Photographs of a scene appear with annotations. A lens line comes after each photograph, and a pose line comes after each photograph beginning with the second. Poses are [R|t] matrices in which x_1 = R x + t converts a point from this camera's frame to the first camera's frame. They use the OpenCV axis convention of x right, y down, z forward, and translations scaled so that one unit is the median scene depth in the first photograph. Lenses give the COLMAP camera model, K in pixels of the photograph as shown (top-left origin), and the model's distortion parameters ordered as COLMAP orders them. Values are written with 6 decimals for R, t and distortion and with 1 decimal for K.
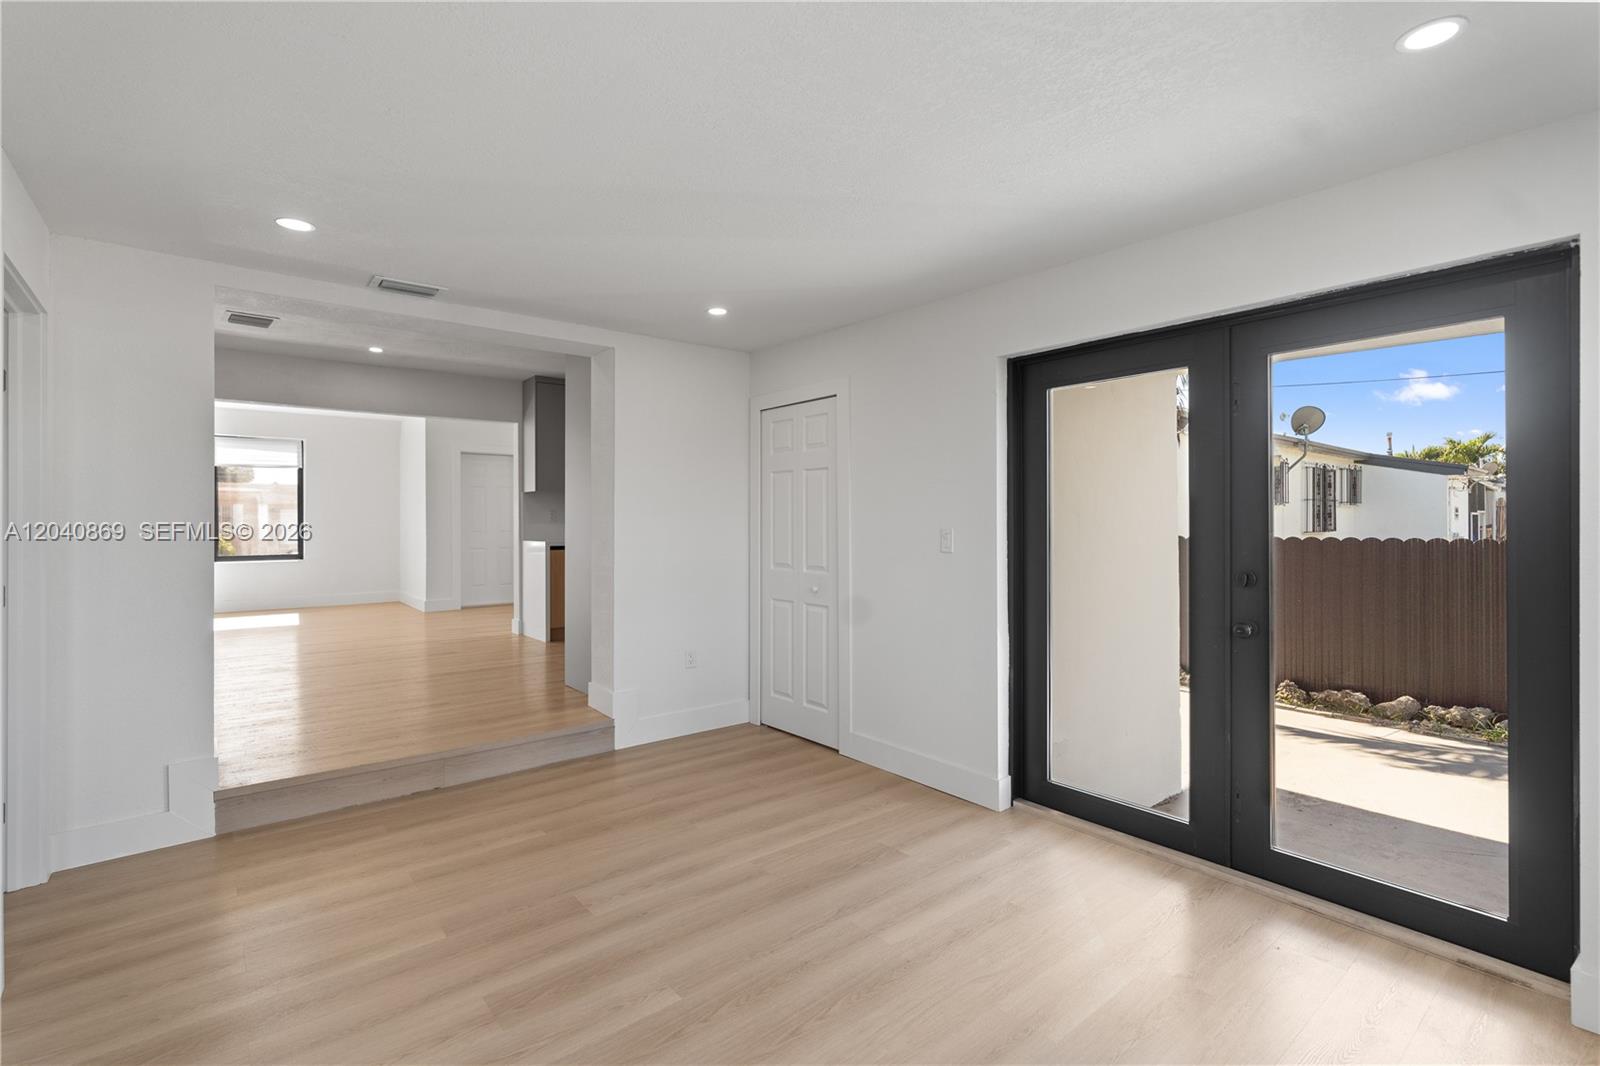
lens RADIAL K [[730.6, 0, 796.8], [0, 730.6, 521.2], [0, 0, 1]] dist [-0.010763, 0.000238]
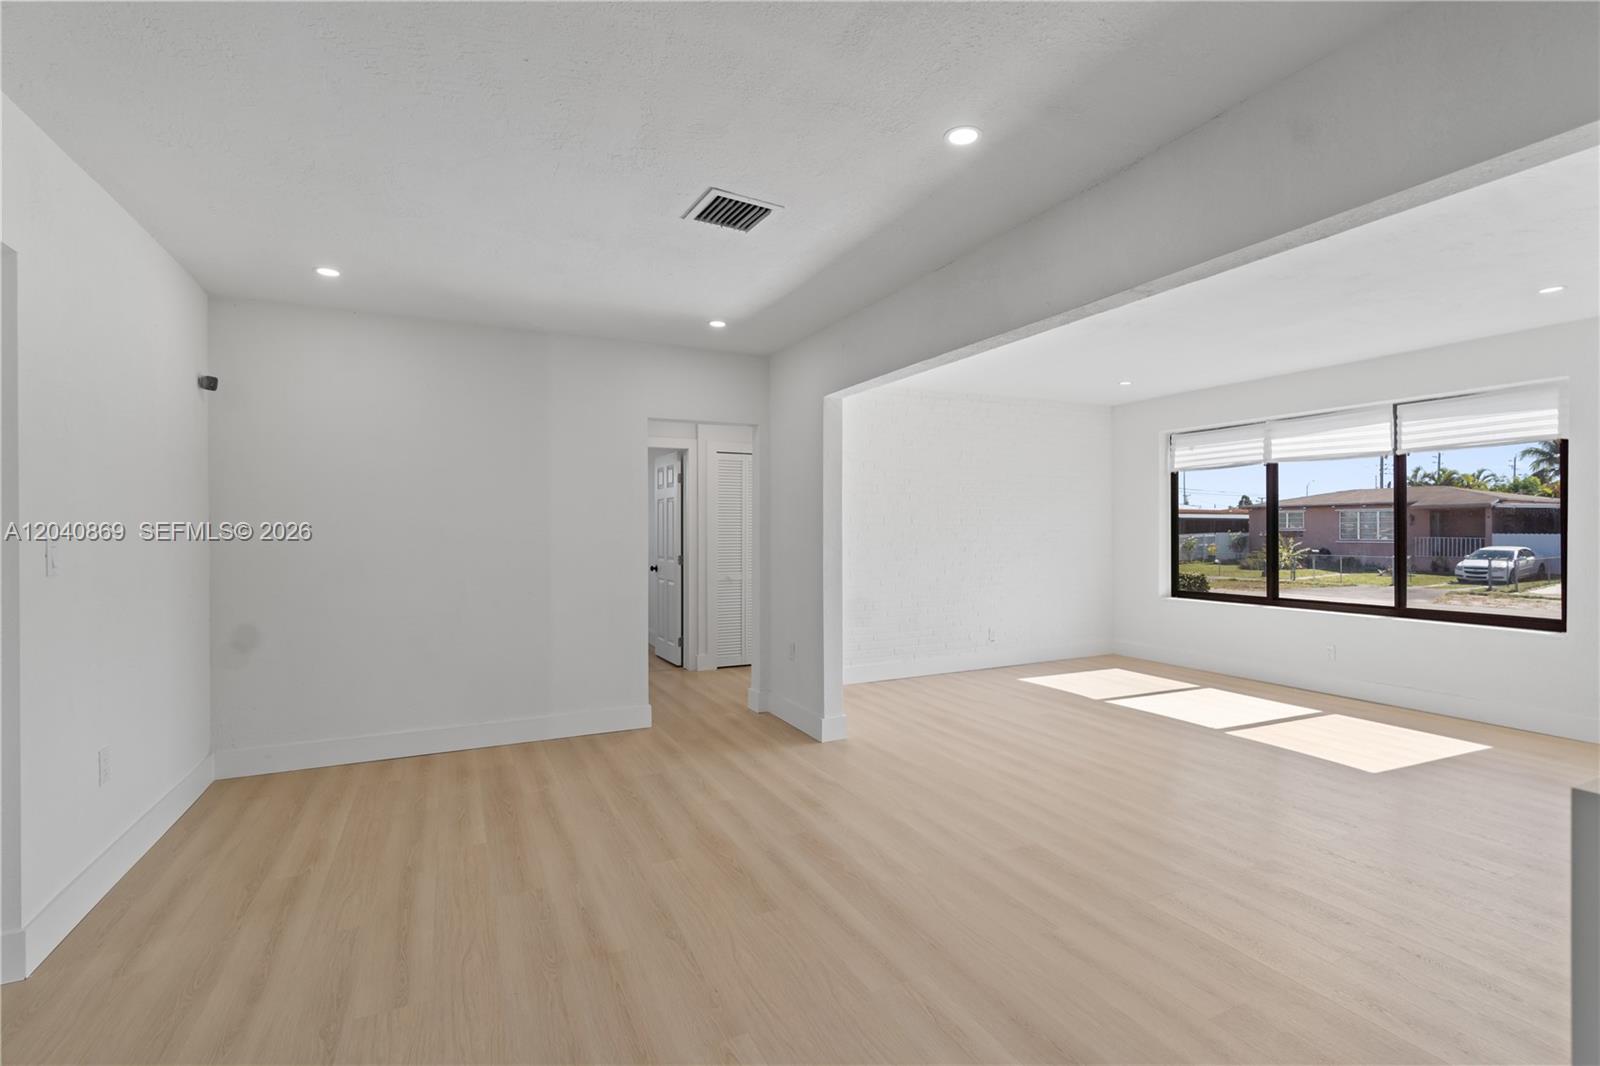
lens RADIAL K [[724.5, 0, 805.2], [0, 724.5, 530.3], [0, 0, 1]] dist [-0.002875, 0.000638]
pose [[-0.219224, 0.006490, -0.975653, -0.280806], [0.003698, 0.999976, 0.005821, -0.045208], [0.975668, -0.002331, -0.219243, 1.524873]]
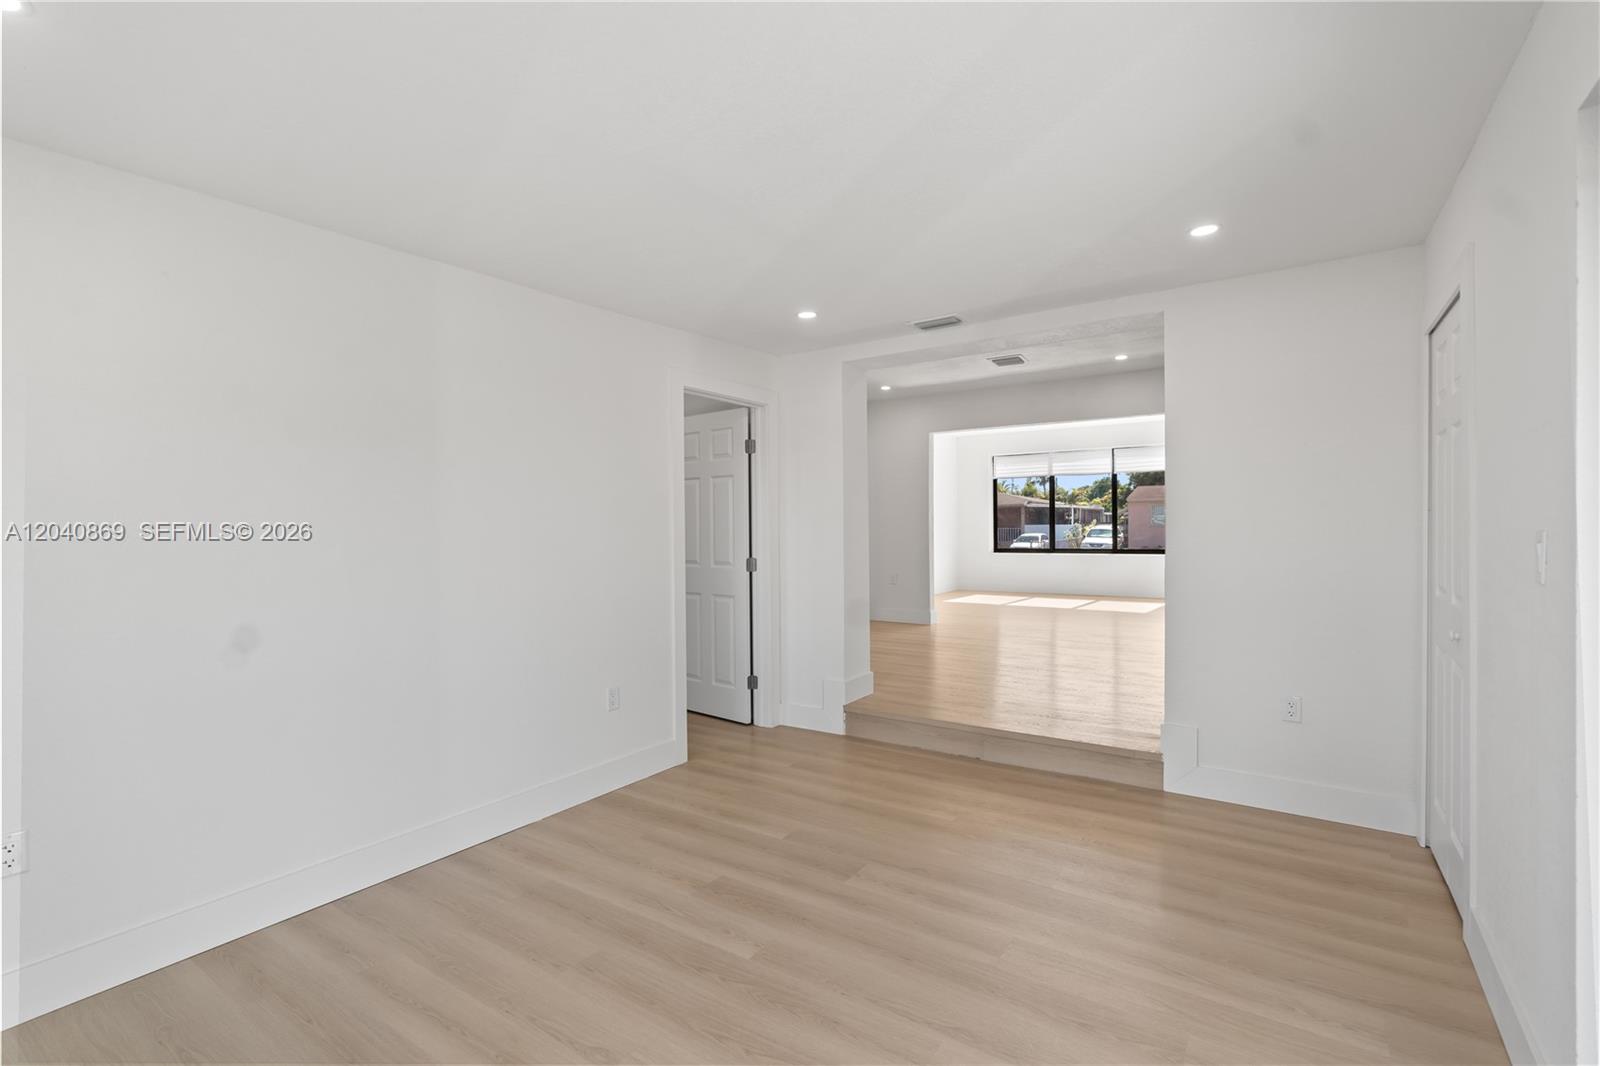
lens RADIAL K [[724.5, 0, 805.2], [0, 724.5, 530.3], [0, 0, 1]] dist [-0.002875, 0.000638]
pose [[0.287664, 0.006872, -0.957707, 0.454447], [0.009819, 0.999901, 0.010124, 0.000565], [0.957681, -0.012316, 0.287568, 0.389627]]
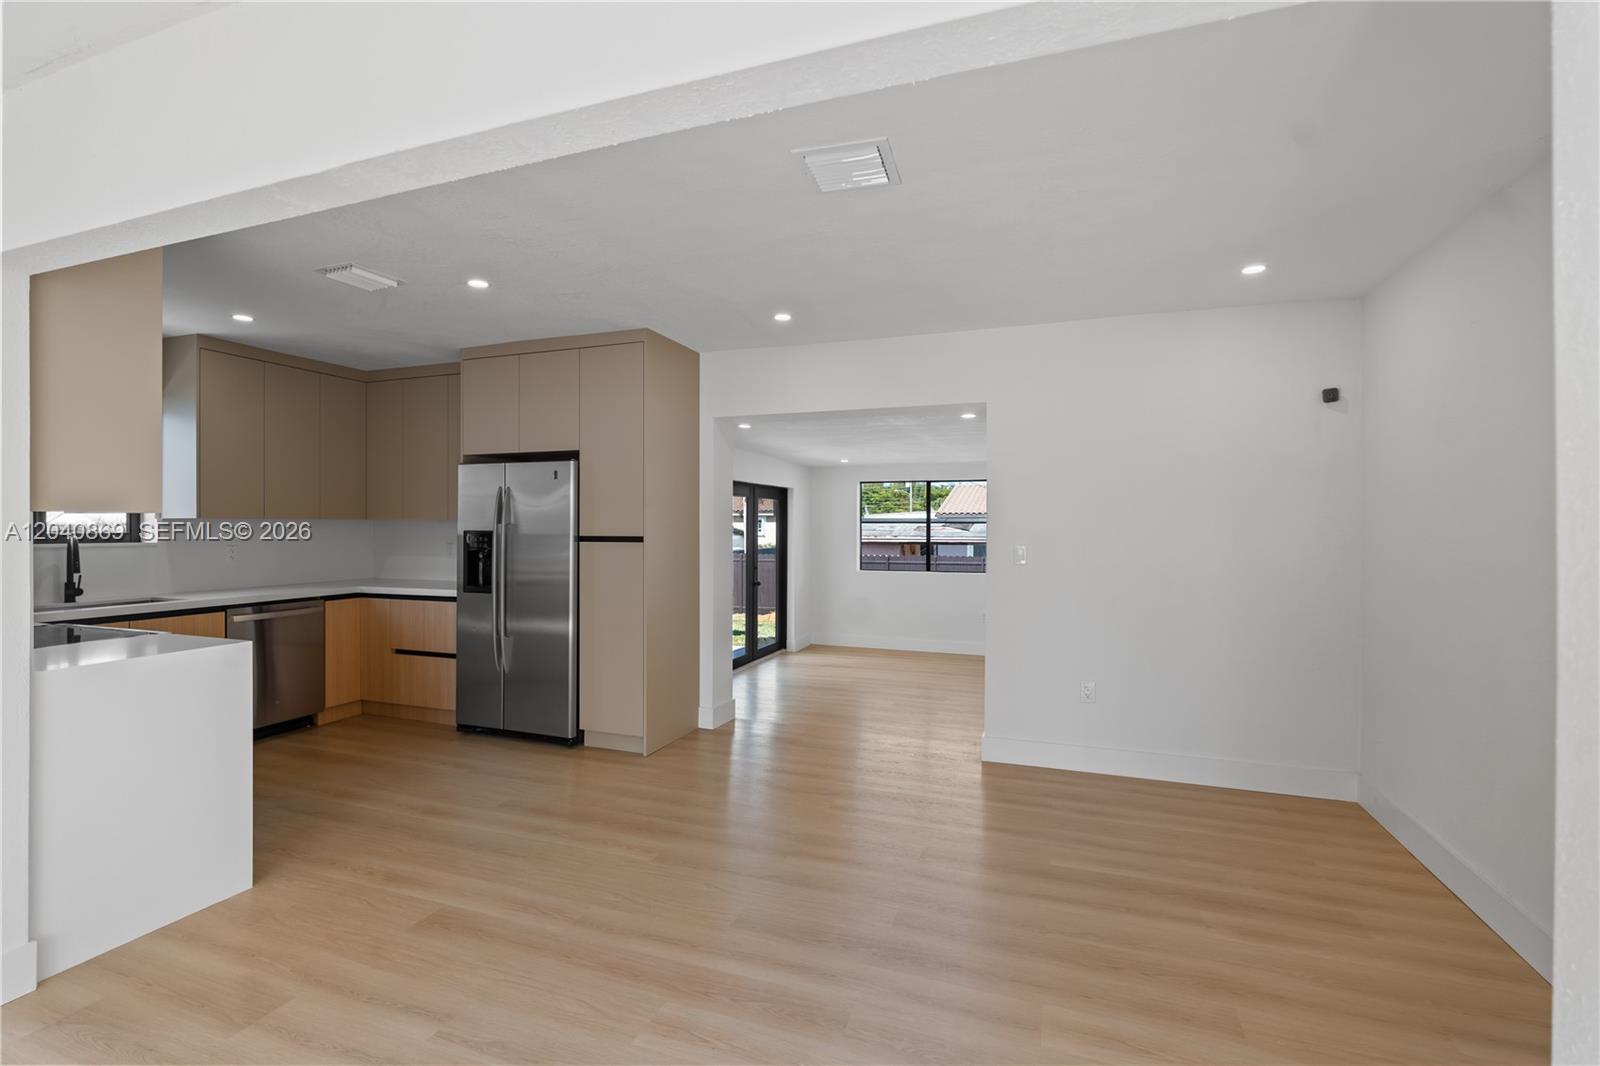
lens RADIAL K [[719.2, 0, 800.0], [0, 719.2, 533.0], [0, 0, 1]] dist [0.000311, 0.000314]
pose [[-0.511956, -0.004147, 0.859002, -1.463070], [0.001277, 0.999984, 0.005588, -0.061329], [-0.859011, 0.003958, -0.511942, 1.632789]]
